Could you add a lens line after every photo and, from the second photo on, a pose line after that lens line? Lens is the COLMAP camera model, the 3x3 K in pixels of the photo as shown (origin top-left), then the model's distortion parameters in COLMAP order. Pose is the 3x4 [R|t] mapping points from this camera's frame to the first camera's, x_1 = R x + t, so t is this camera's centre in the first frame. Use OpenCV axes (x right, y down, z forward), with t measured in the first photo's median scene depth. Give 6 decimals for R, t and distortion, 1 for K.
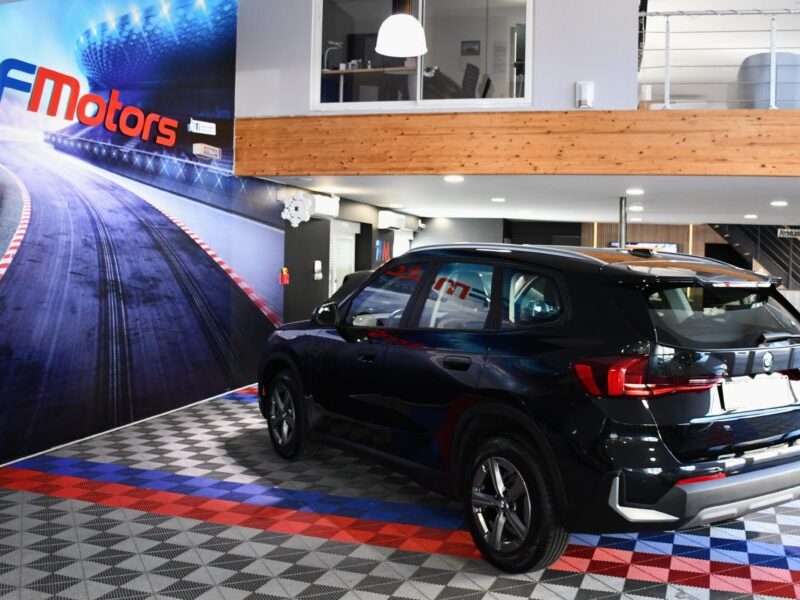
lens RADIAL K [[846.7, 0, 415.4], [0, 846.7, 309.9], [0, 0, 1]] dist [-0.112194, 0.053061]
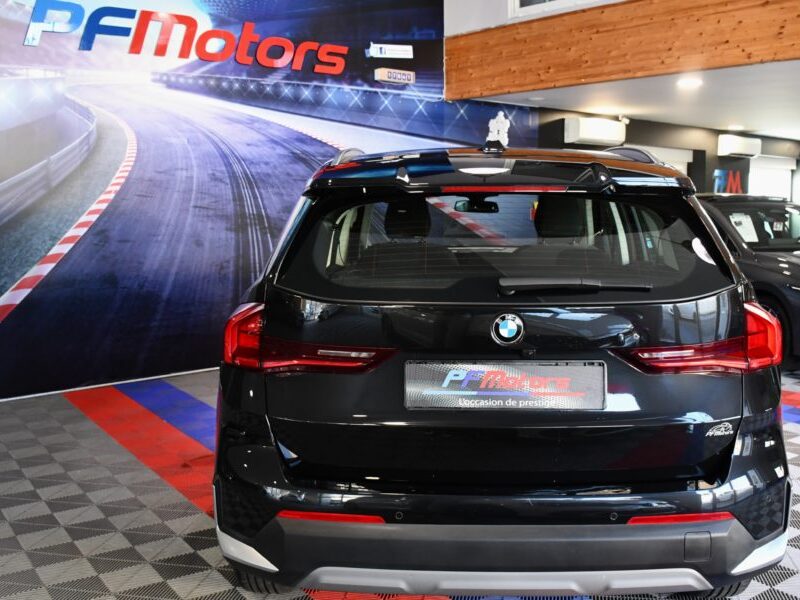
lens RADIAL K [[843.2, 0, 401.3], [0, 843.2, 310.8], [0, 0, 1]] dist [-0.152075, 0.100878]
pose [[0.812825, 0.051325, -0.580242, 0.372077], [-0.011417, 0.997323, 0.072225, 0.005987], [0.582396, -0.052081, 0.811235, 0.280393]]
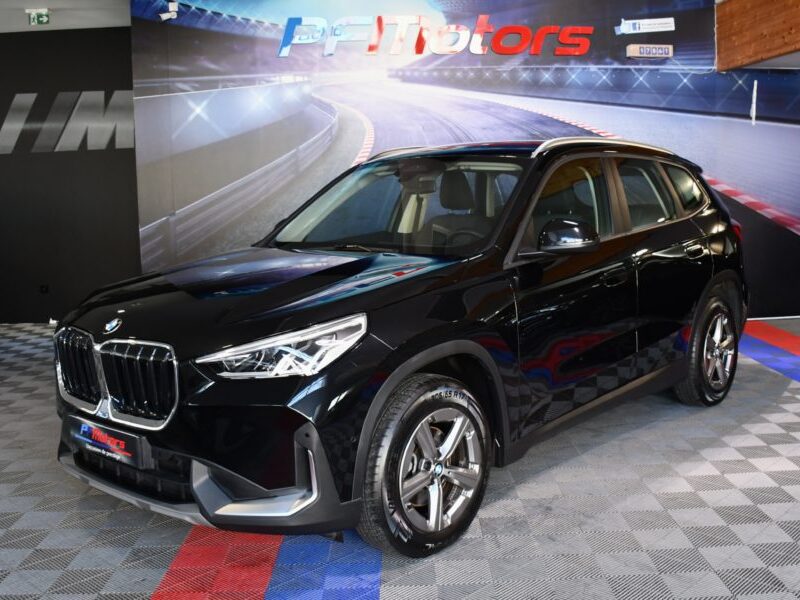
lens RADIAL K [[869.7, 0, 417.7], [0, 869.7, 294.6], [0, 0, 1]] dist [-0.143278, 0.076684]
pose [[0.355275, 0.086634, -0.930739, 0.653280], [-0.022382, 0.996199, 0.084184, 0.002450], [0.934494, -0.009077, 0.355863, 0.517058]]
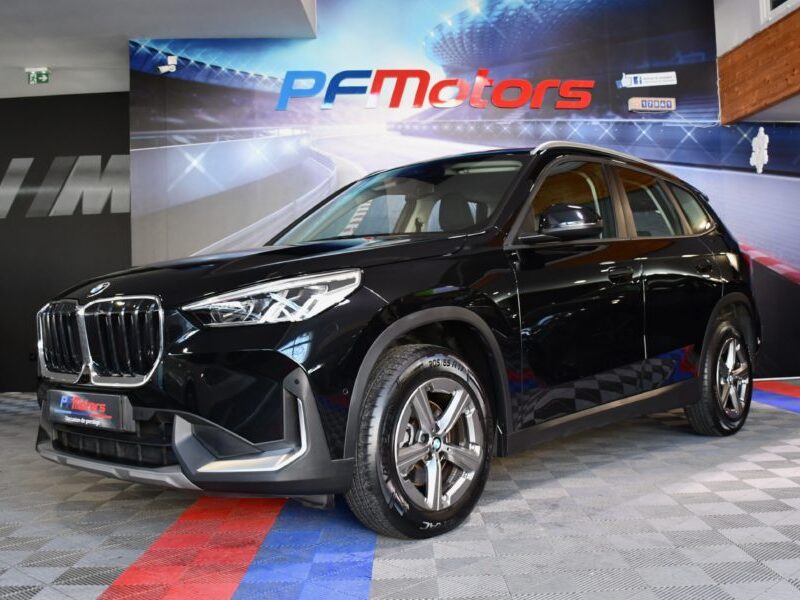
lens RADIAL K [[896.2, 0, 404.3], [0, 896.2, 317.9], [0, 0, 1]] dist [-0.135787, 0.049467]
pose [[0.338716, -0.016264, -0.940748, 0.653207], [-0.020327, 0.999491, -0.024598, 0.081790], [0.940669, 0.027454, 0.338212, 0.522074]]
